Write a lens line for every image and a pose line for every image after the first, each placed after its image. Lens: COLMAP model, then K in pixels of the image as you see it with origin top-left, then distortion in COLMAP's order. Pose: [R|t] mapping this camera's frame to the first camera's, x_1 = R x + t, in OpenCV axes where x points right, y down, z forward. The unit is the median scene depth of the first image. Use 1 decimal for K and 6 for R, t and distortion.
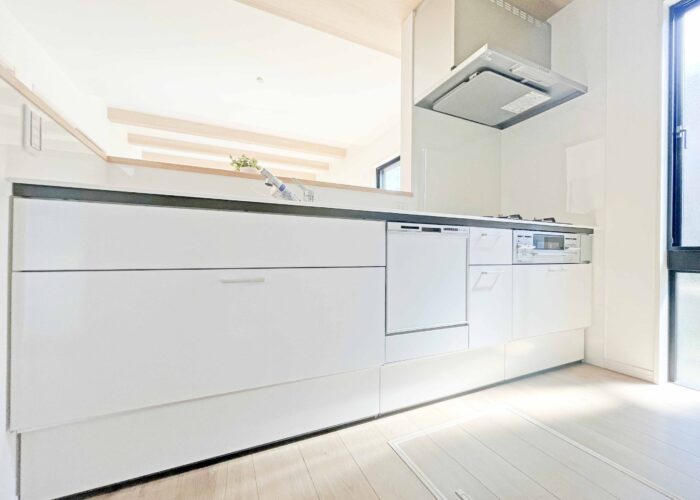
lens RADIAL K [[284.5, 0, 352.0], [0, 284.5, 253.0], [0, 0, 1]] dist [-0.001375, -0.000403]
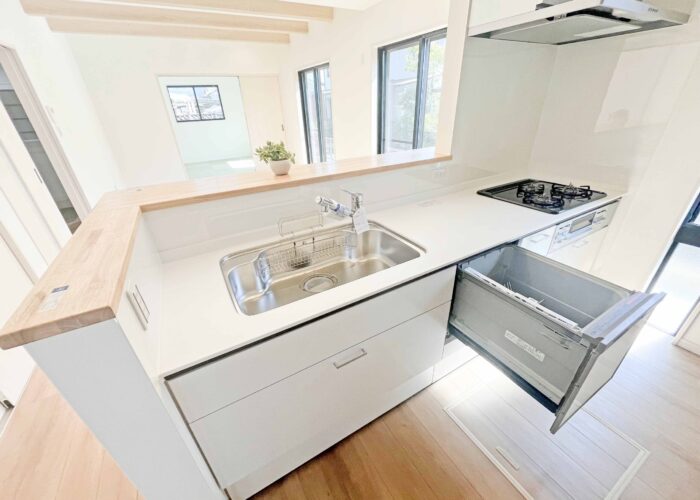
lens RADIAL K [[284.5, 0, 352.0], [0, 284.5, 253.0], [0, 0, 1]] dist [-0.001375, -0.000403]
pose [[0.994417, -0.081207, 0.067386, -0.198155], [0.039642, 0.879286, 0.474641, -0.394228], [-0.097796, -0.469320, 0.877596, 0.085844]]
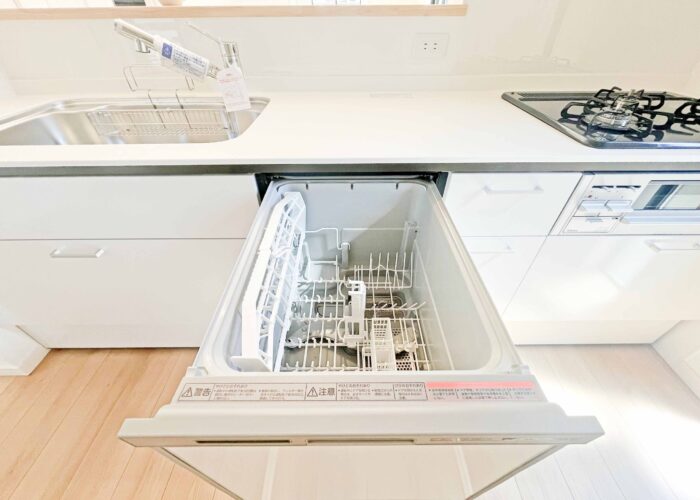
lens RADIAL K [[280.7, 0, 350.3], [0, 280.7, 253.6], [0, 0, 1]] dist [-0.000285, -0.000003]
pose [[0.912488, 0.262468, -0.313809, 0.306473], [0.012063, 0.749469, 0.661930, -0.217757], [0.408925, -0.607789, 0.680715, 0.360365]]
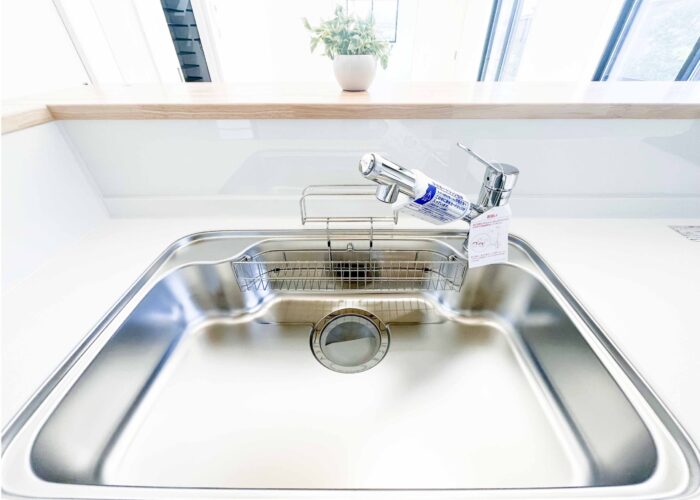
lens RADIAL K [[284.5, 0, 352.0], [0, 284.5, 253.0], [0, 0, 1]] dist [-0.001375, -0.000403]
pose [[0.904518, 0.251857, -0.344116, -0.140613], [0.011049, 0.792846, 0.609321, -0.278845], [0.426293, -0.554944, 0.714361, 0.506849]]
